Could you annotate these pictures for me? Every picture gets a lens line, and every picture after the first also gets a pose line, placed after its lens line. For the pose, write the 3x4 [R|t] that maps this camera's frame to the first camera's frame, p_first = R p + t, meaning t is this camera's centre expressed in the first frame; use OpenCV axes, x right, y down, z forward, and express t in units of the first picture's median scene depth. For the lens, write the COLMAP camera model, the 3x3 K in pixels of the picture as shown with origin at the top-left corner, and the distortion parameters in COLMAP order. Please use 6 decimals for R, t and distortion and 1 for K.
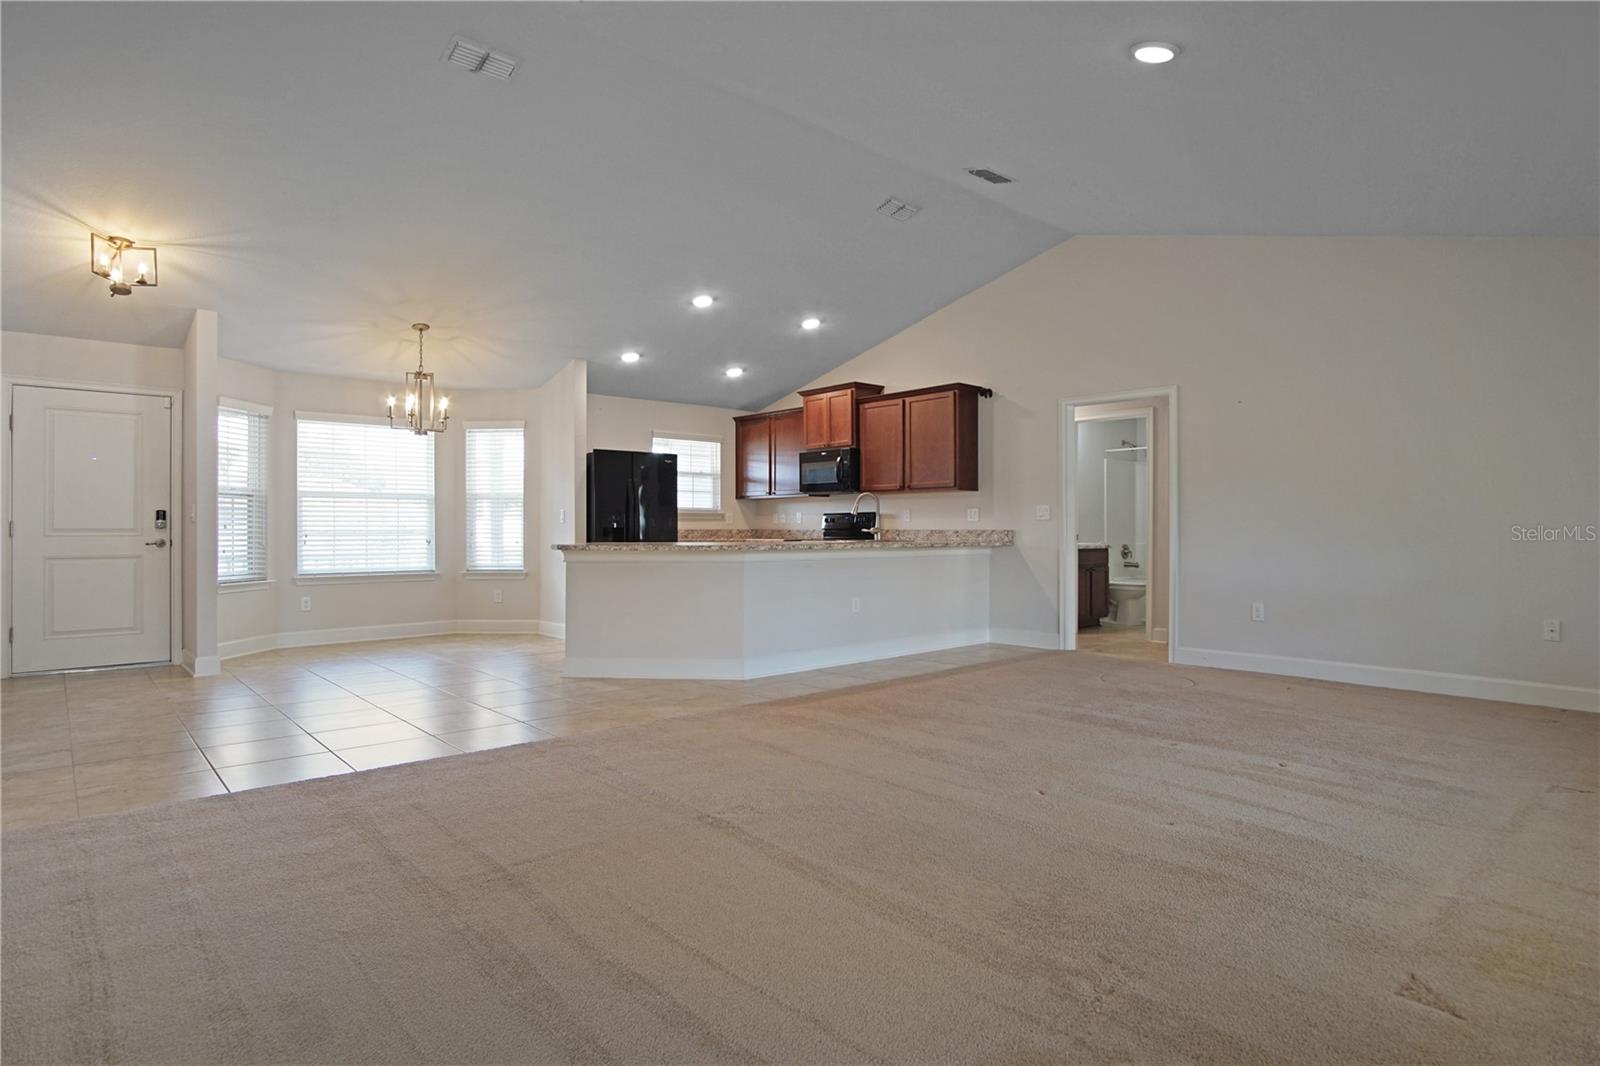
lens RADIAL K [[860.1, 0, 808.2], [0, 860.1, 525.0], [0, 0, 1]] dist [-0.027516, 0.006283]
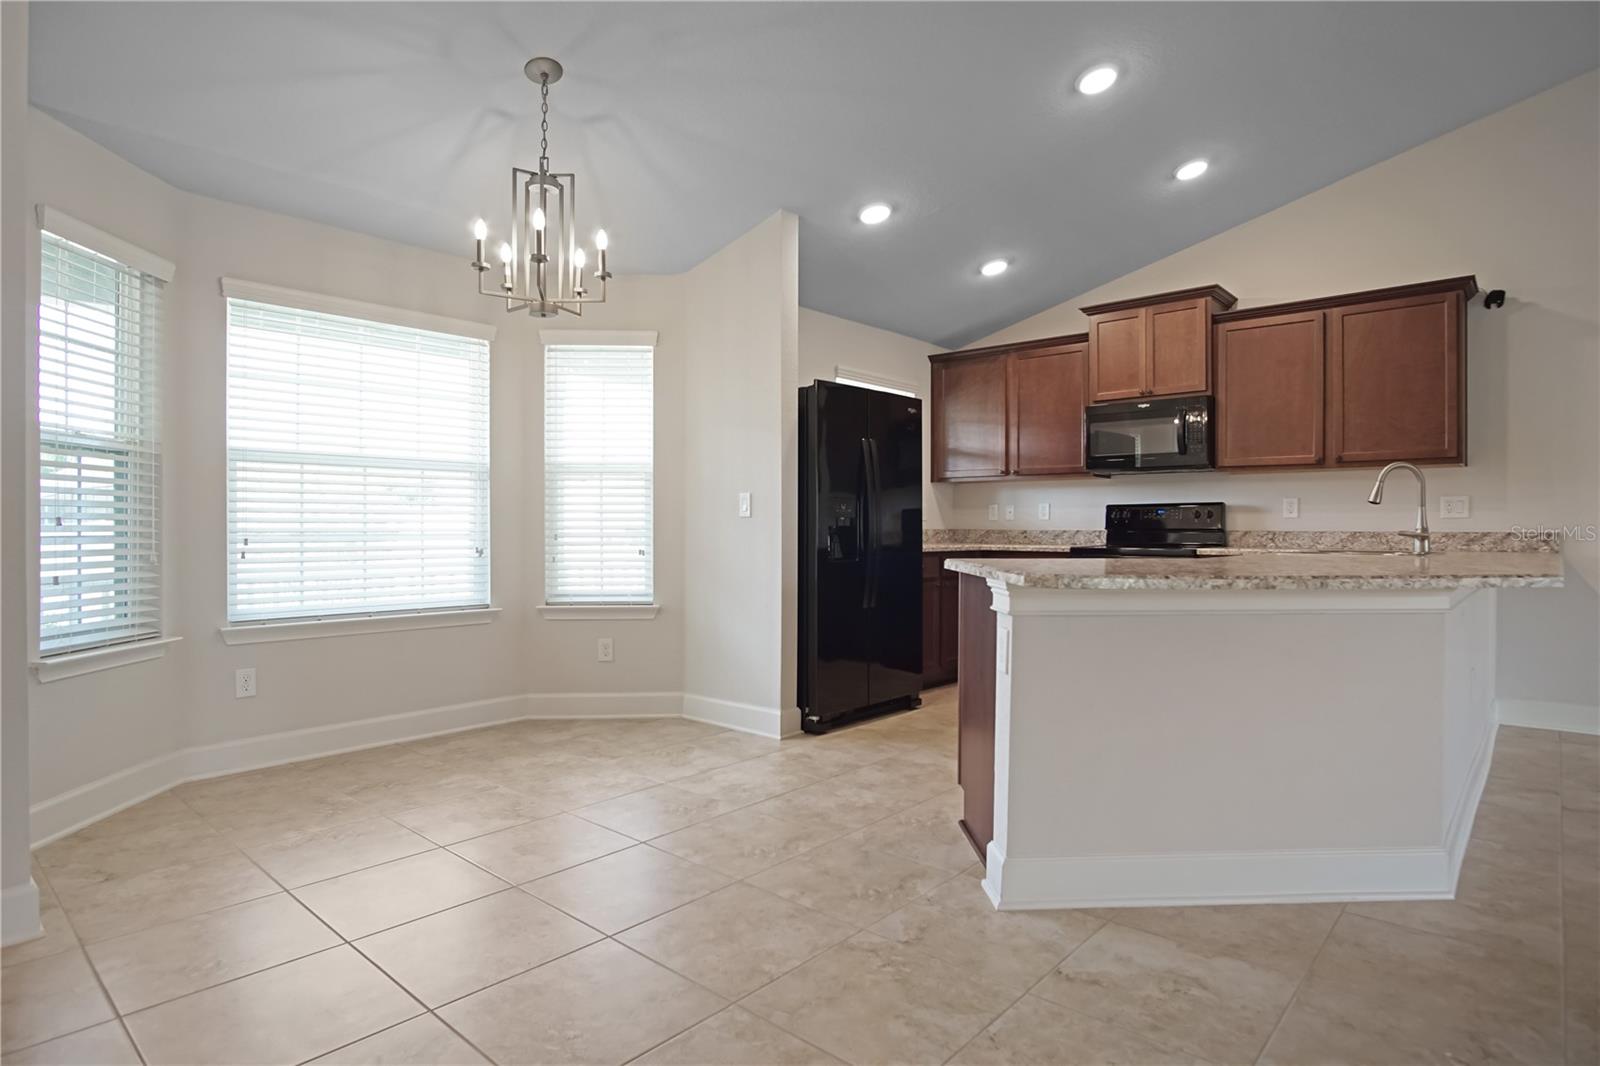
lens RADIAL K [[860.1, 0, 814.1], [0, 860.1, 529.6], [0, 0, 1]] dist [-0.027516, 0.006283]
pose [[0.993469, 0.003043, 0.114058, -0.314065], [-0.003907, 0.999965, 0.007346, 0.001201], [-0.114031, -0.007744, 0.993447, 0.470383]]
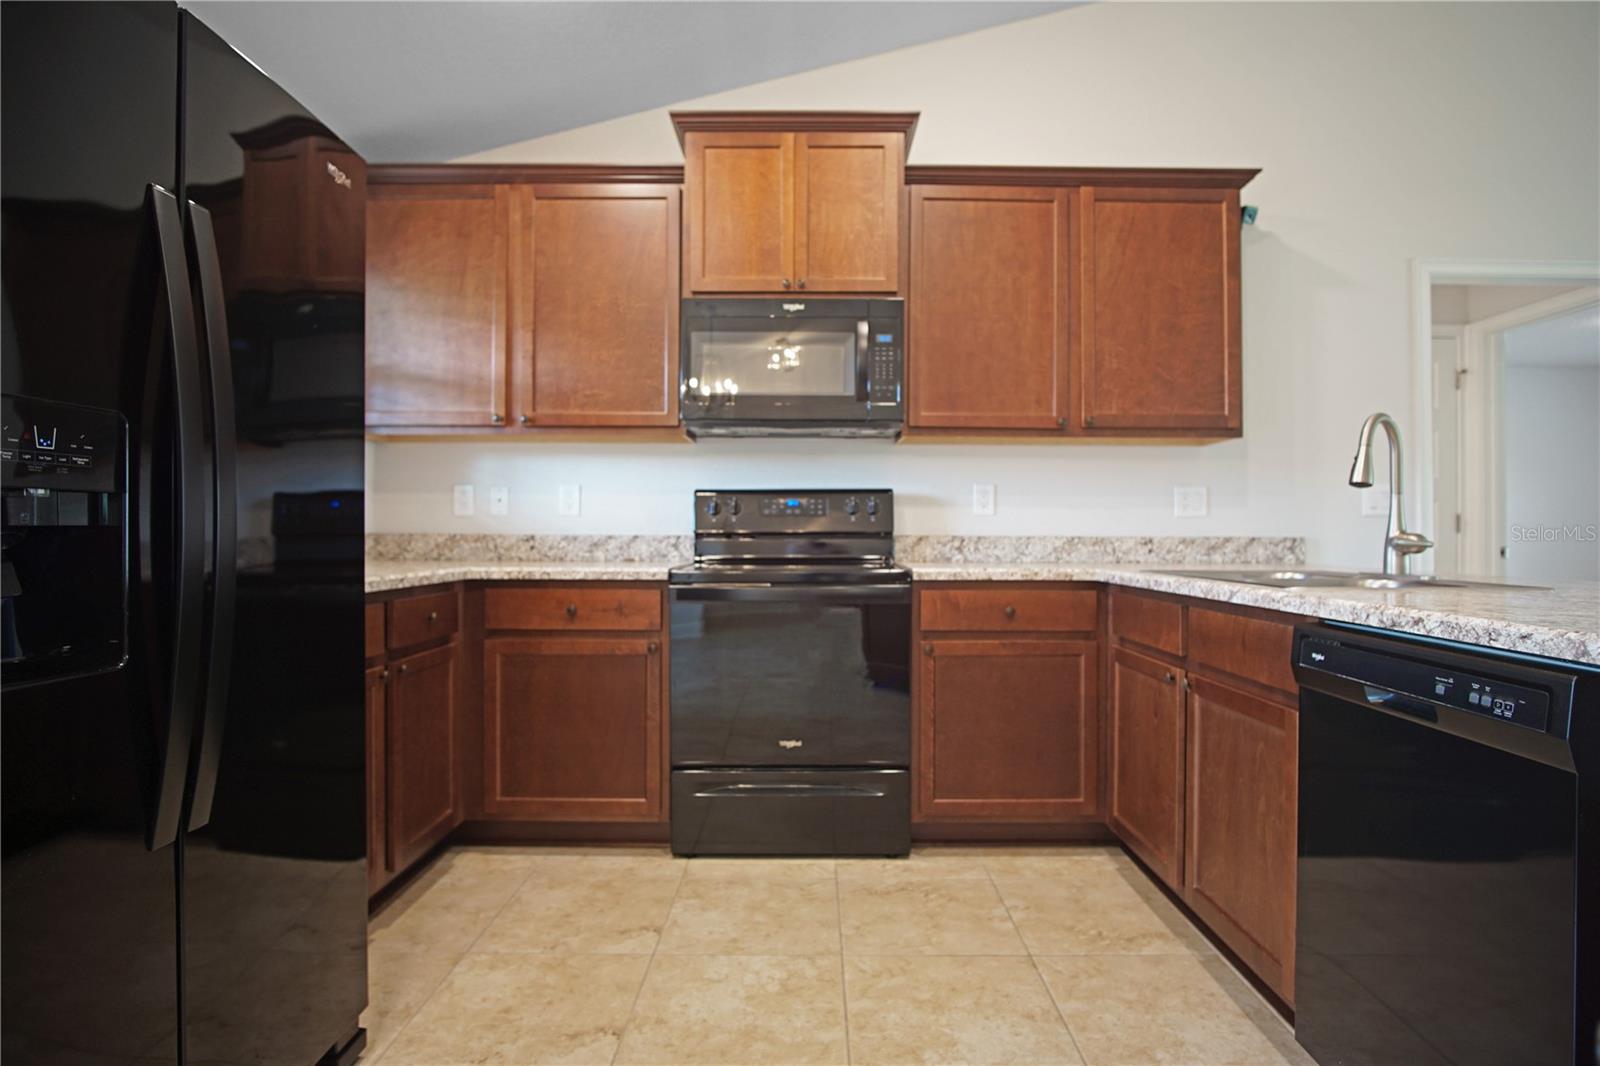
lens RADIAL K [[860.1, 0, 810.8], [0, 860.1, 533.0], [0, 0, 1]] dist [-0.027516, 0.006283]
pose [[0.673771, 0.000409, 0.738941, -0.247832], [-0.006940, 0.999959, 0.005775, 0.002539], [-0.738908, -0.009019, 0.673746, 0.855628]]
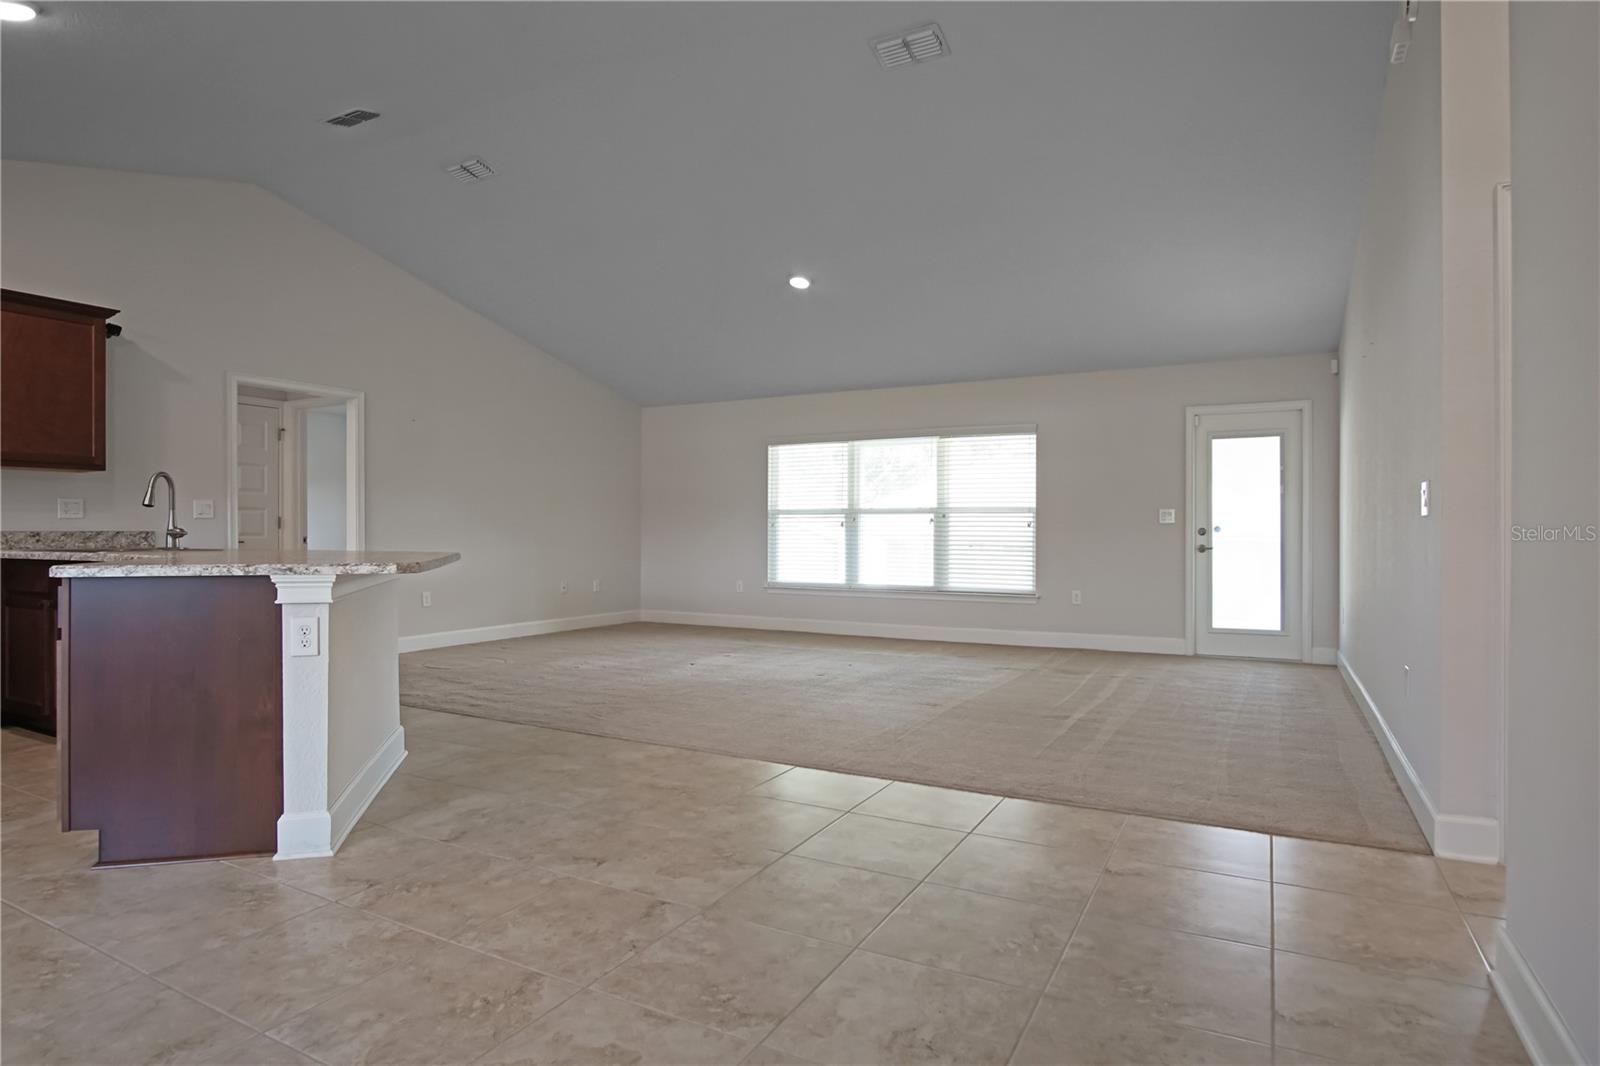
lens RADIAL K [[860.1, 0, 812.6], [0, 860.1, 529.3], [0, 0, 1]] dist [-0.027516, 0.006283]
pose [[-0.341639, 0.000659, 0.939831, -0.604920], [-0.005411, 0.999982, -0.002668, 0.002859], [-0.939816, -0.005997, -0.341630, 0.691172]]
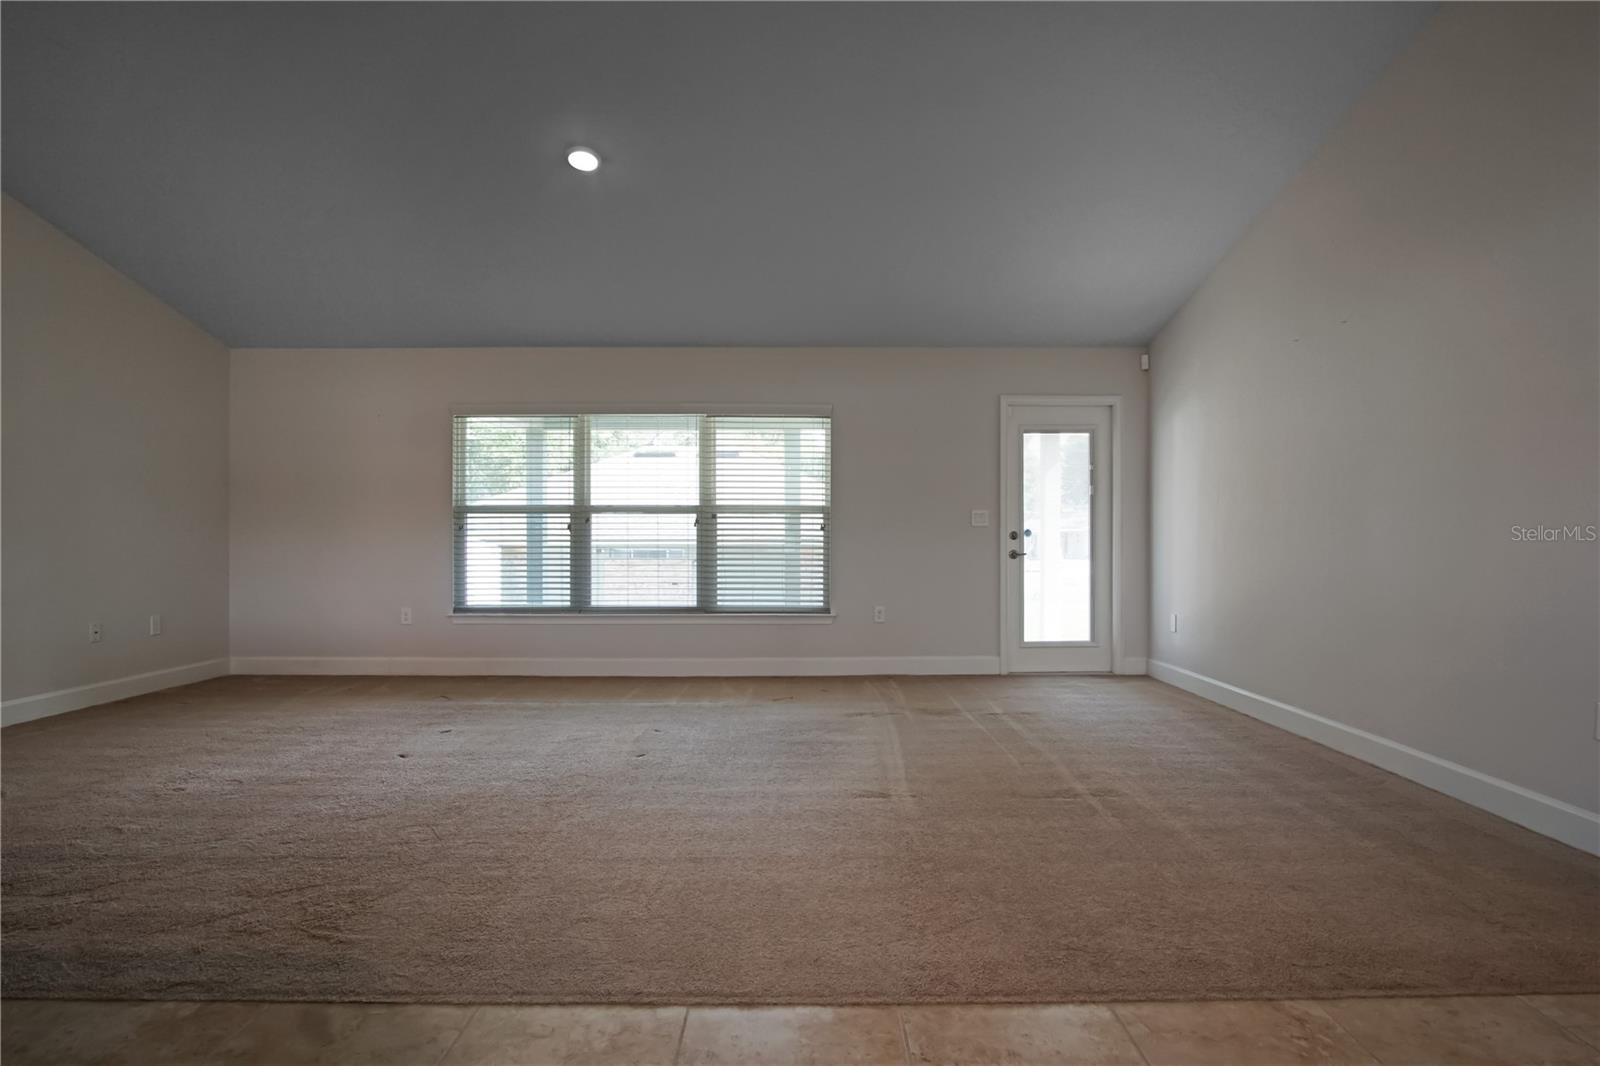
lens RADIAL K [[860.1, 0, 810.6], [0, 860.1, 539.3], [0, 0, 1]] dist [-0.027516, 0.006283]
pose [[-0.745095, -0.004921, 0.666941, -0.292852], [-0.003372, 0.999988, 0.003611, 0.001971], [-0.666950, 0.000441, -0.745102, 0.730971]]
